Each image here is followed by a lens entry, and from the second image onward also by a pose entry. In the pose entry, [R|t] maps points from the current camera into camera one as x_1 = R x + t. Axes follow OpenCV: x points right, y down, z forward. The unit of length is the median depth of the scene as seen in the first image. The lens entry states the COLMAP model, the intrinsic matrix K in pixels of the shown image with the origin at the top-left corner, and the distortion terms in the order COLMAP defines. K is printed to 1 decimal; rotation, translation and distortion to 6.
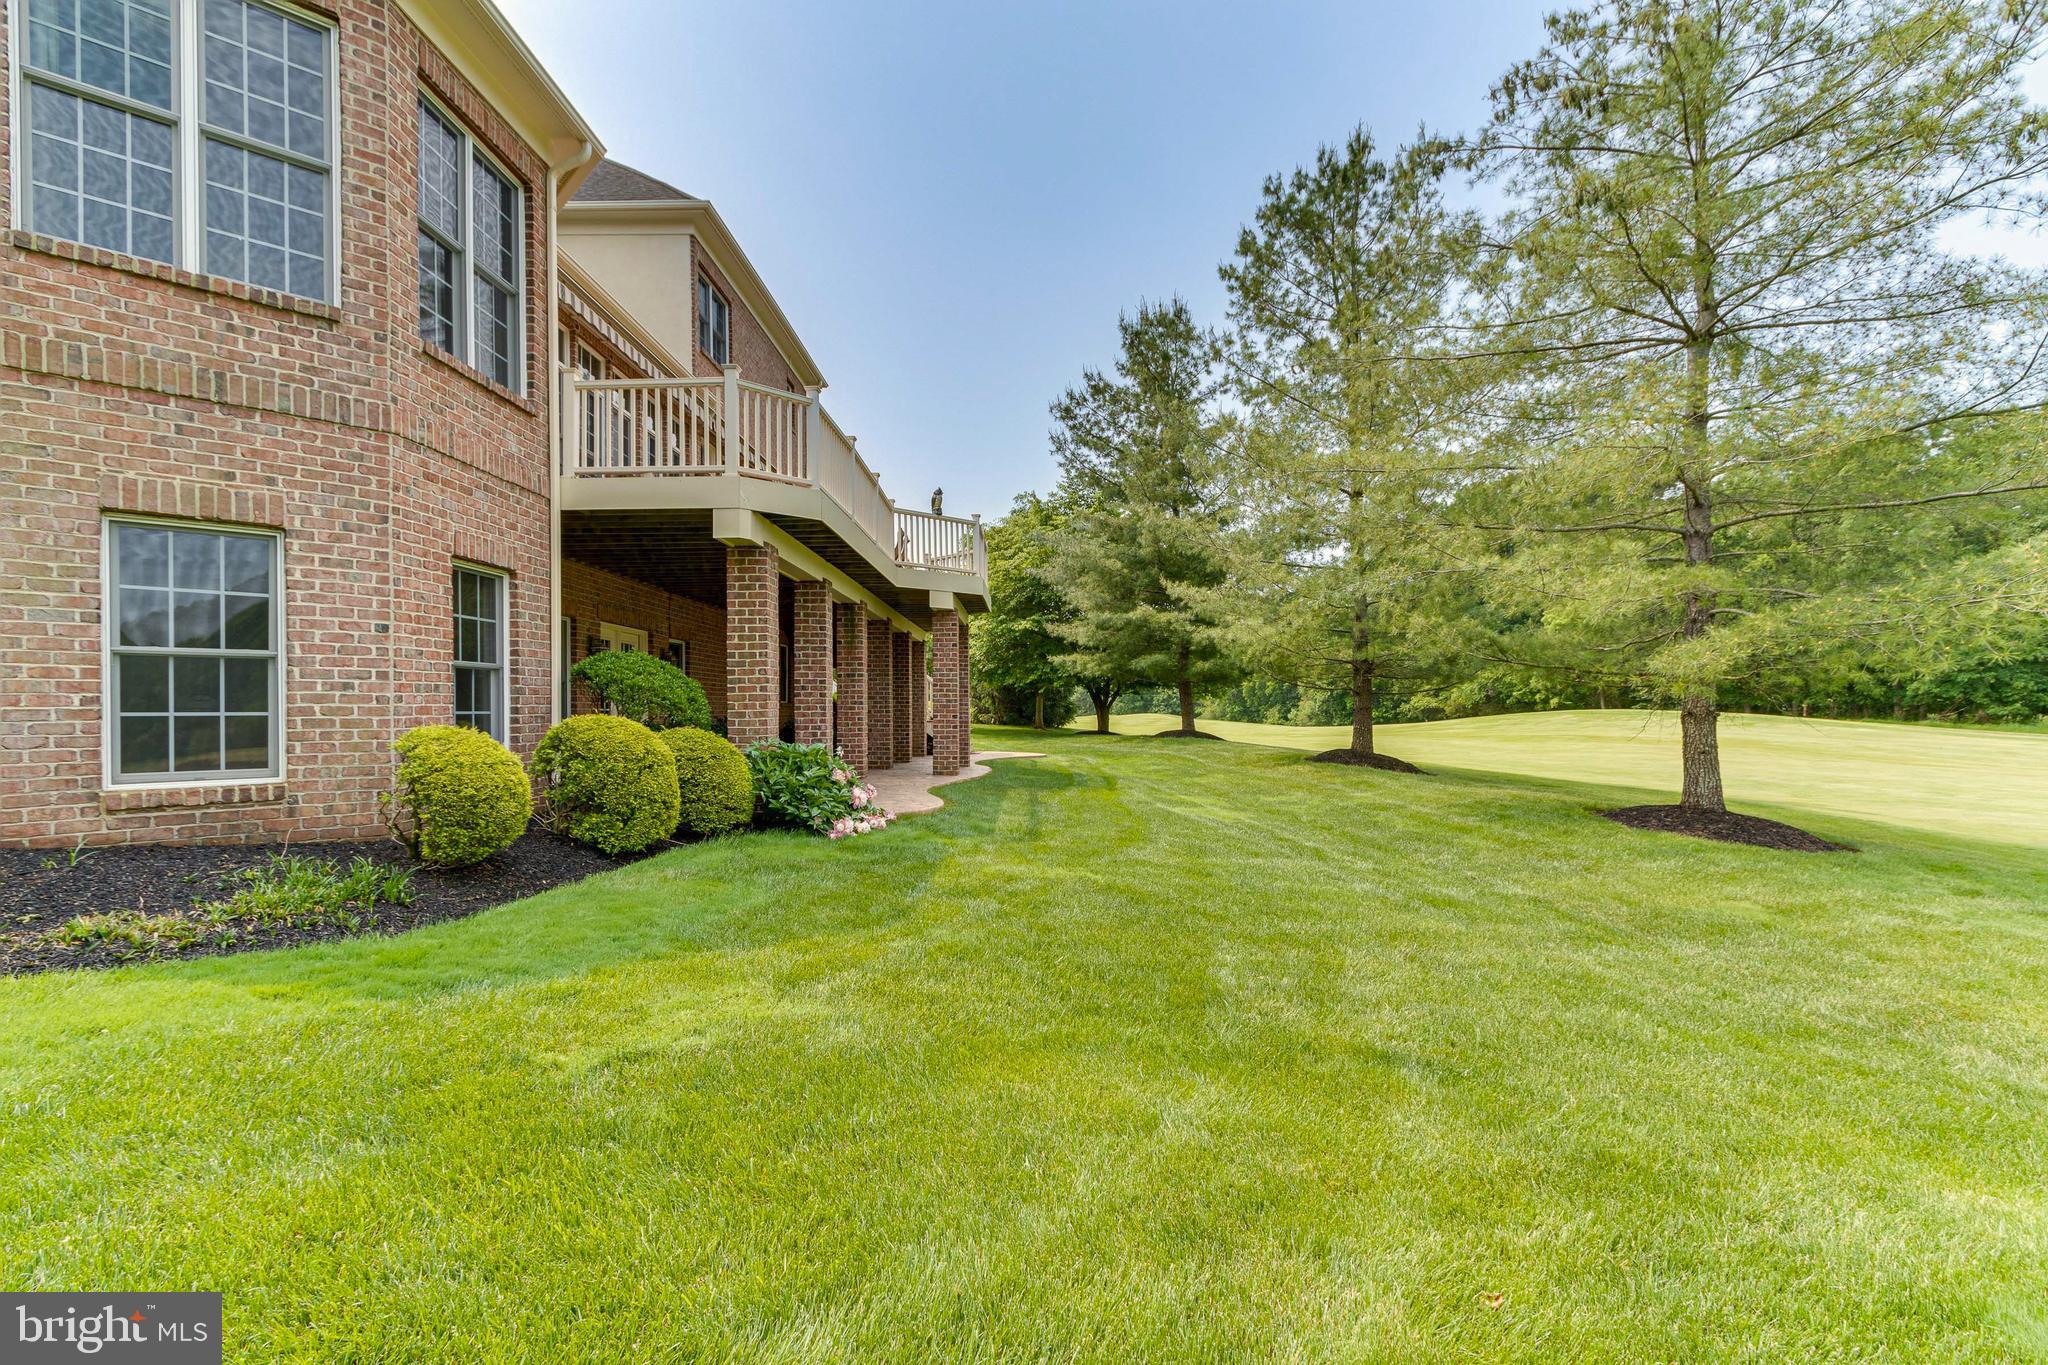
lens RADIAL K [[911.0, 0, 1015.4], [0, 911.0, 710.8], [0, 0, 1]] dist [0.001773, -0.003676]
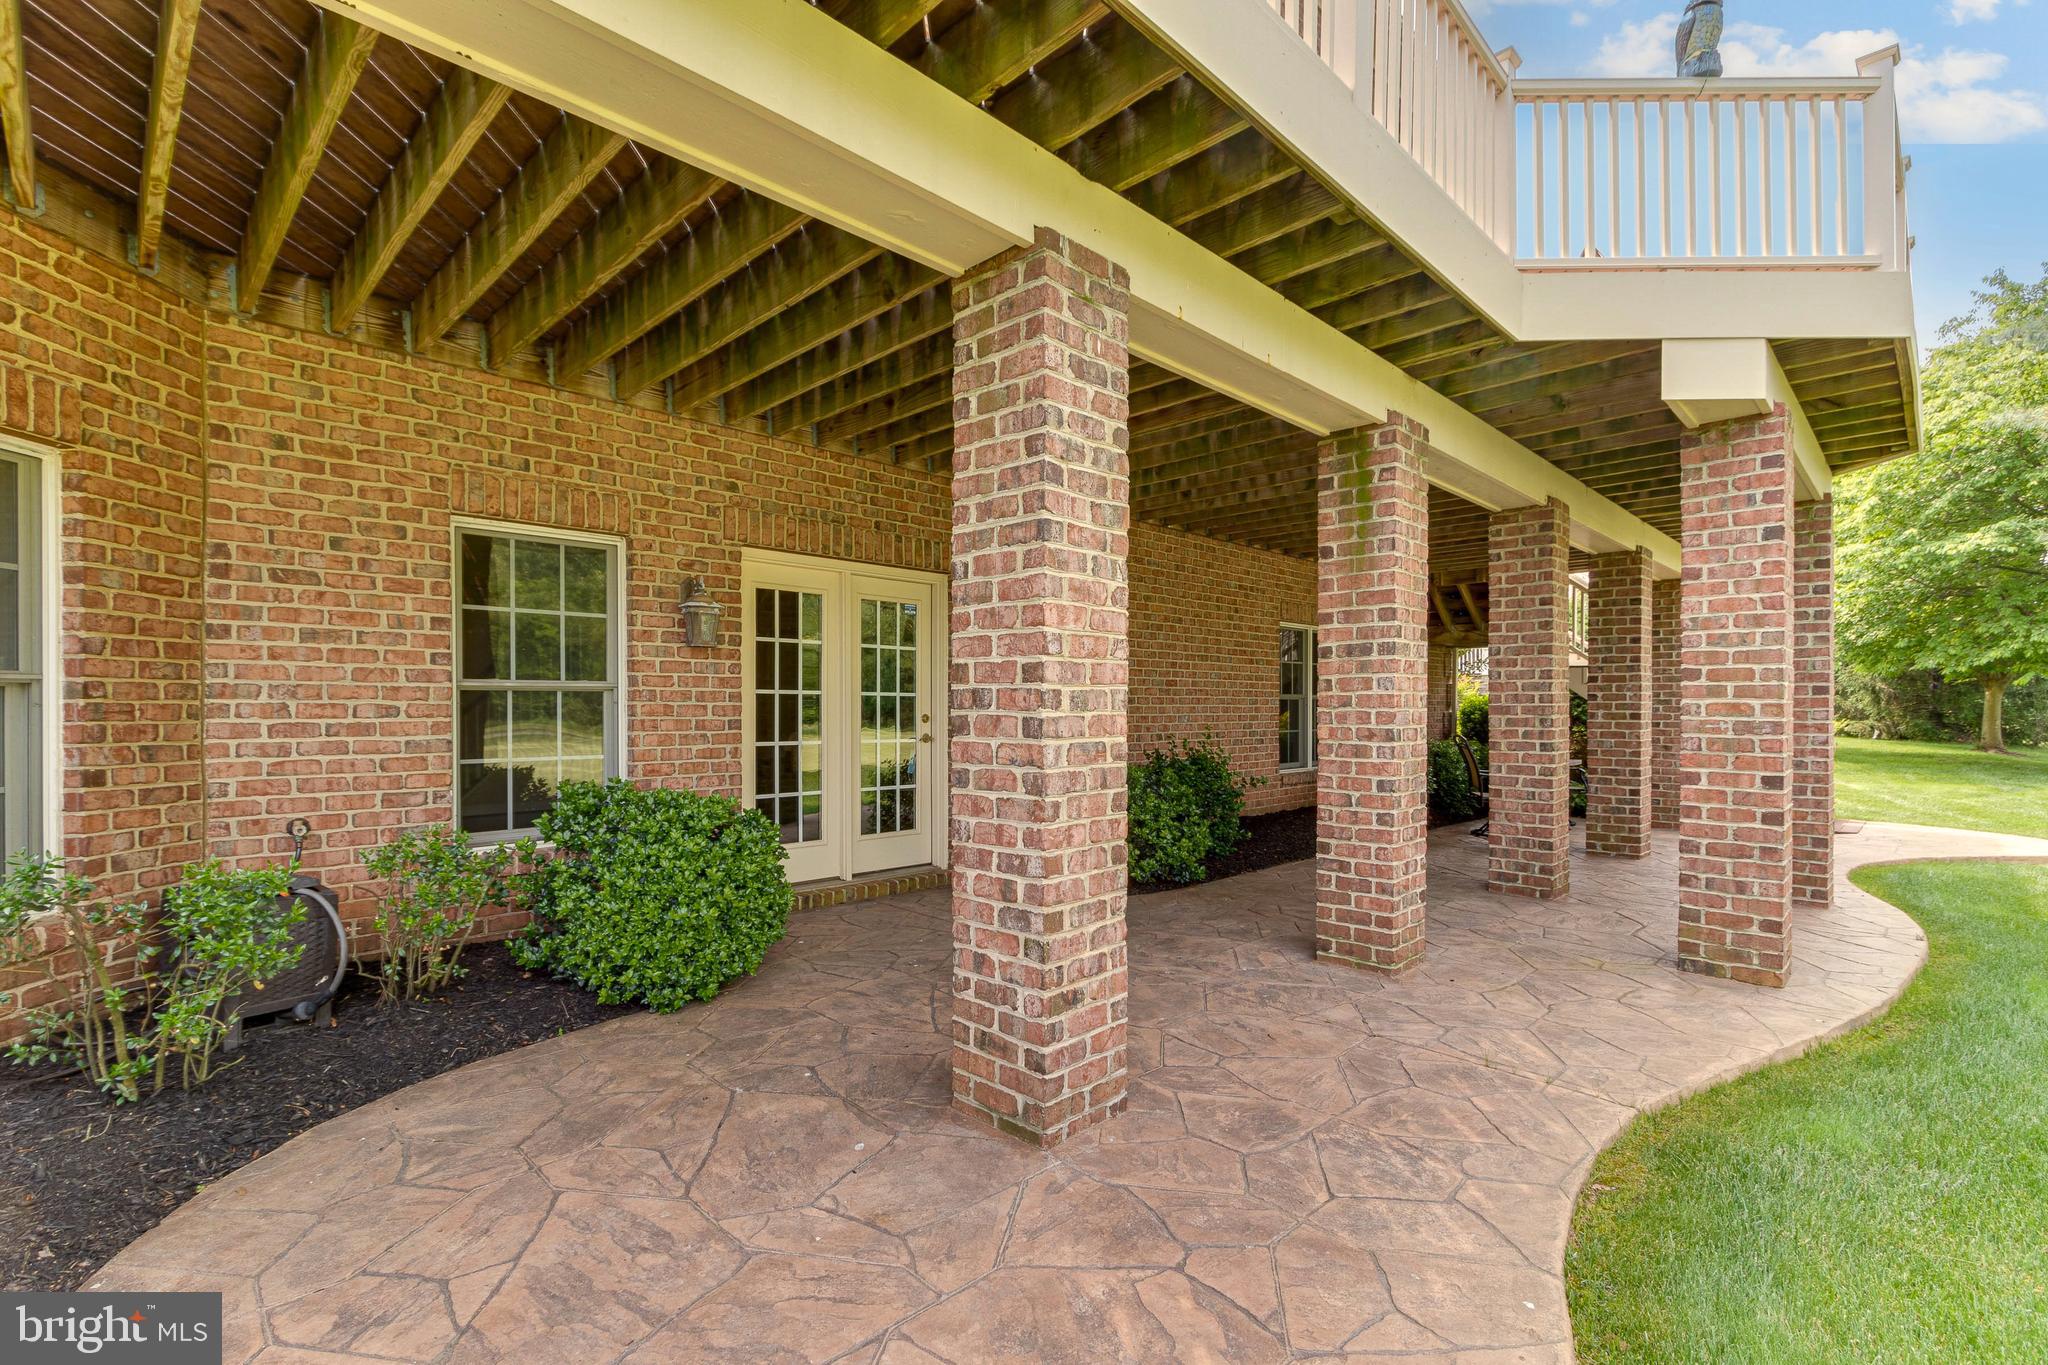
lens RADIAL K [[933.7, 0, 1012.0], [0, 933.7, 712.0], [0, 0, 1]] dist [0.000586, -0.001537]
pose [[0.723440, 0.002874, -0.690382, -0.029007], [0.000726, 0.999988, 0.004925, -0.013193], [0.690387, -0.004064, 0.723429, 0.479823]]
